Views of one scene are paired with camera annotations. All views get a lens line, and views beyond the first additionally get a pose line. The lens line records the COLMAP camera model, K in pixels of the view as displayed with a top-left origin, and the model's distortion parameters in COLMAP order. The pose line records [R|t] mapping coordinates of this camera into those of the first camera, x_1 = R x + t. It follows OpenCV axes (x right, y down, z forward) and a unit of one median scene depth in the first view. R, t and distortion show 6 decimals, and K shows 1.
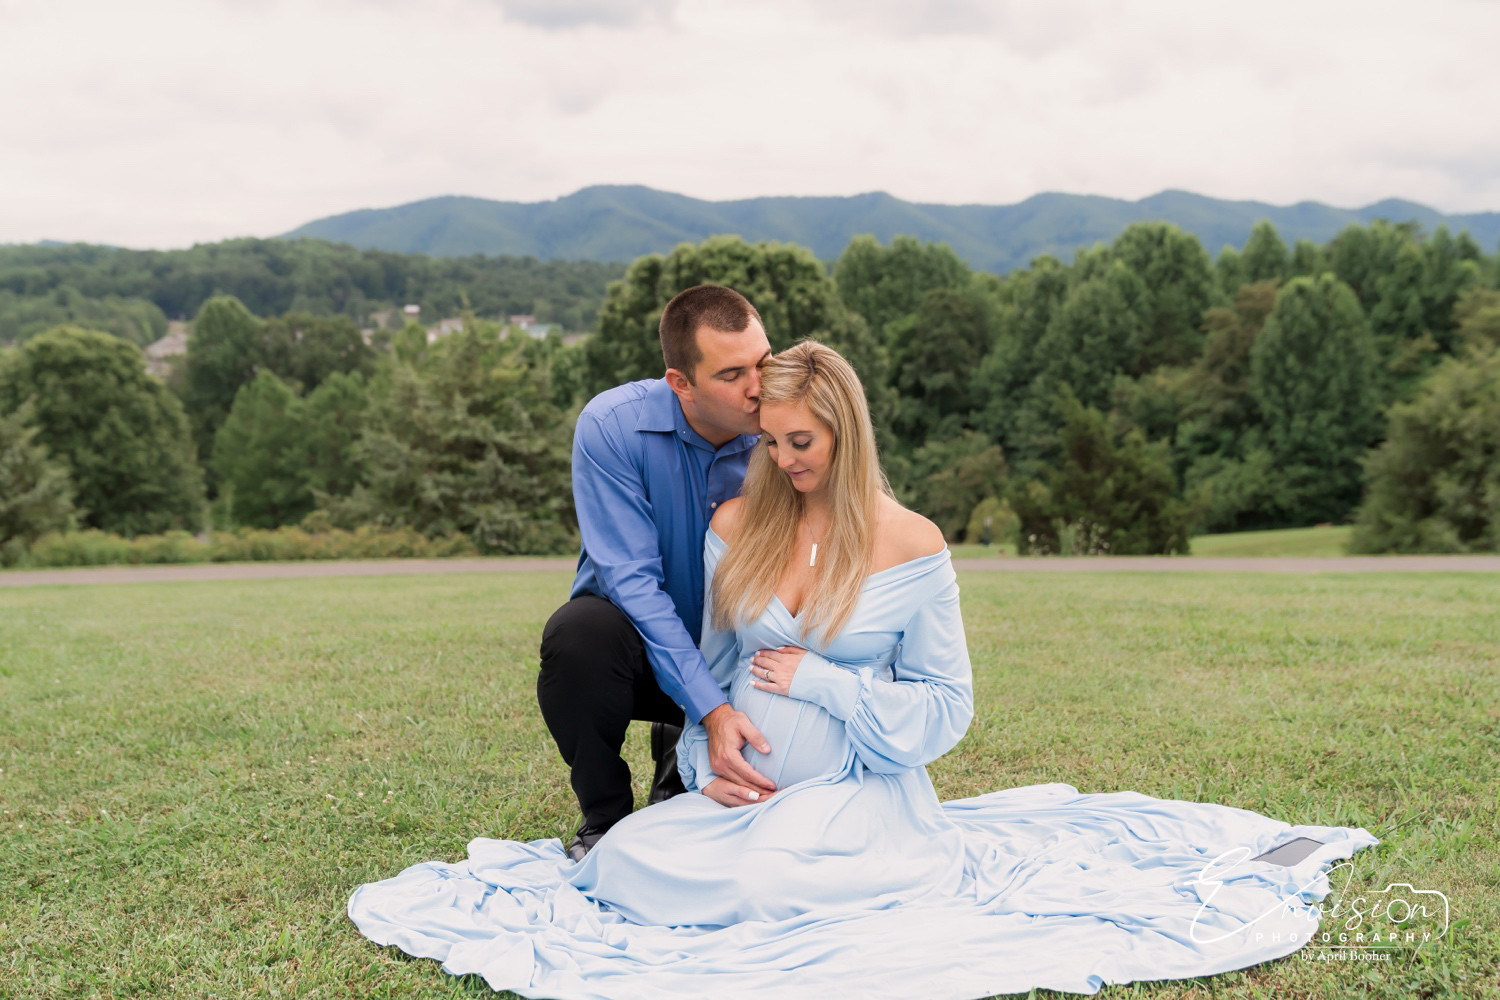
lens RADIAL K [[1667.6, 0, 750.0], [0, 1667.6, 500.0], [0, 0, 1]] dist [-0.001061, 0.008626]
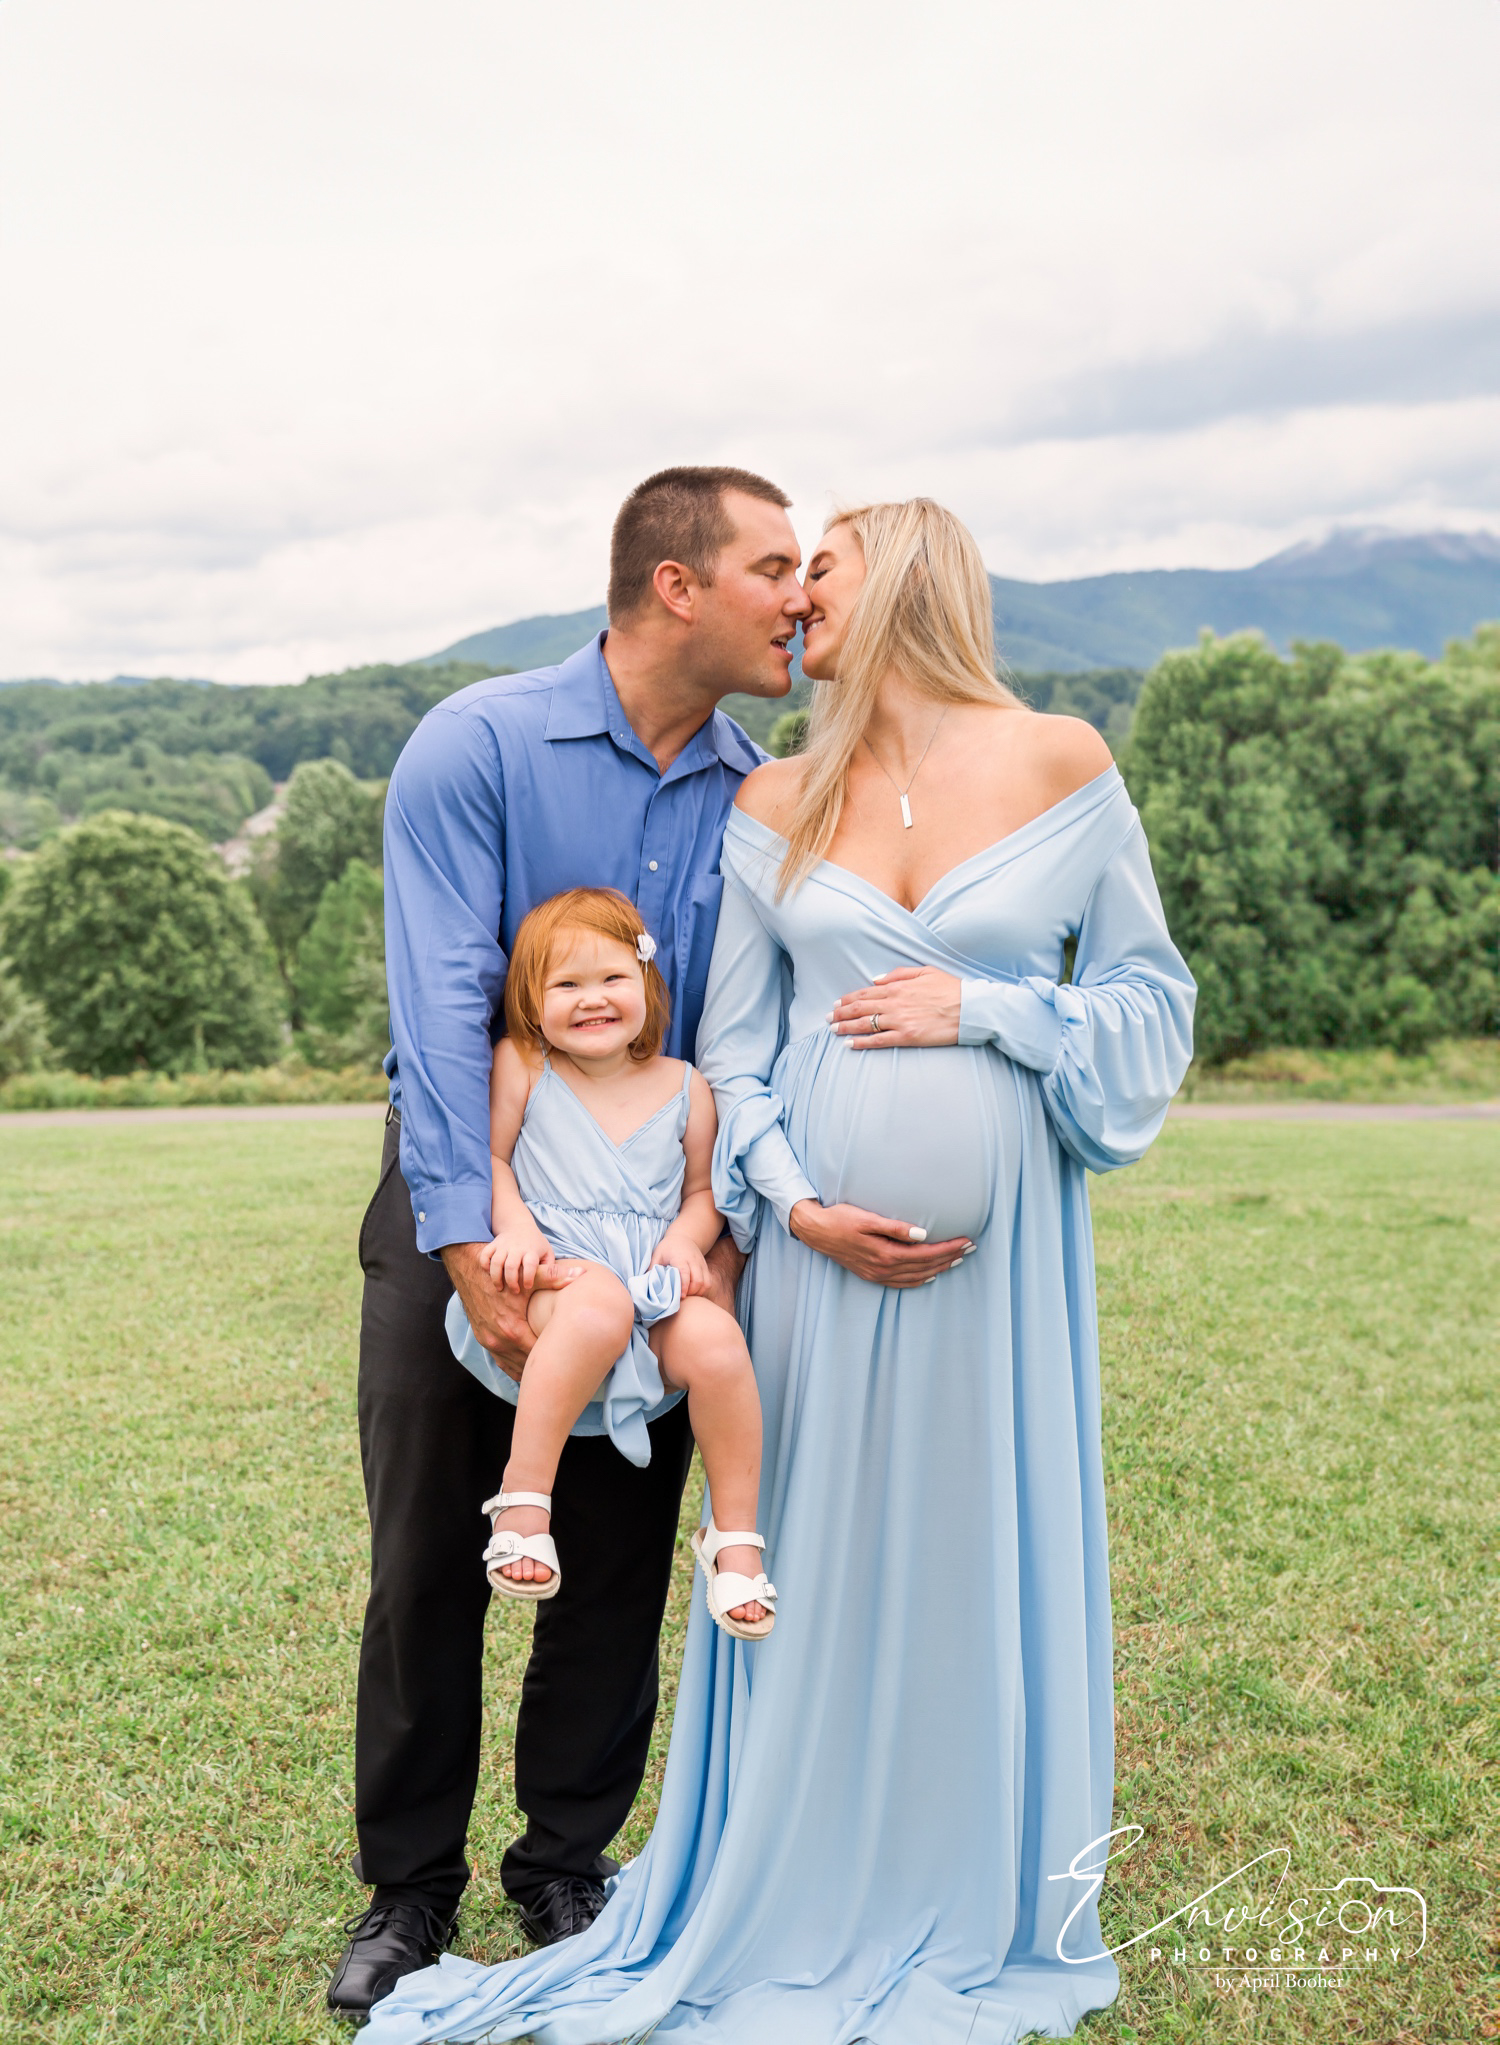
lens RADIAL K [[2618.6, 0, 704.7], [0, 2618.6, 1221.5], [0, 0, 1]] dist [0.026200, 0.022239]
pose [[0.978343, 0.012159, -0.206634, 0.126588], [0.003975, 0.996986, 0.077486, -0.005010], [0.206953, -0.076629, 0.975345, -0.173121]]
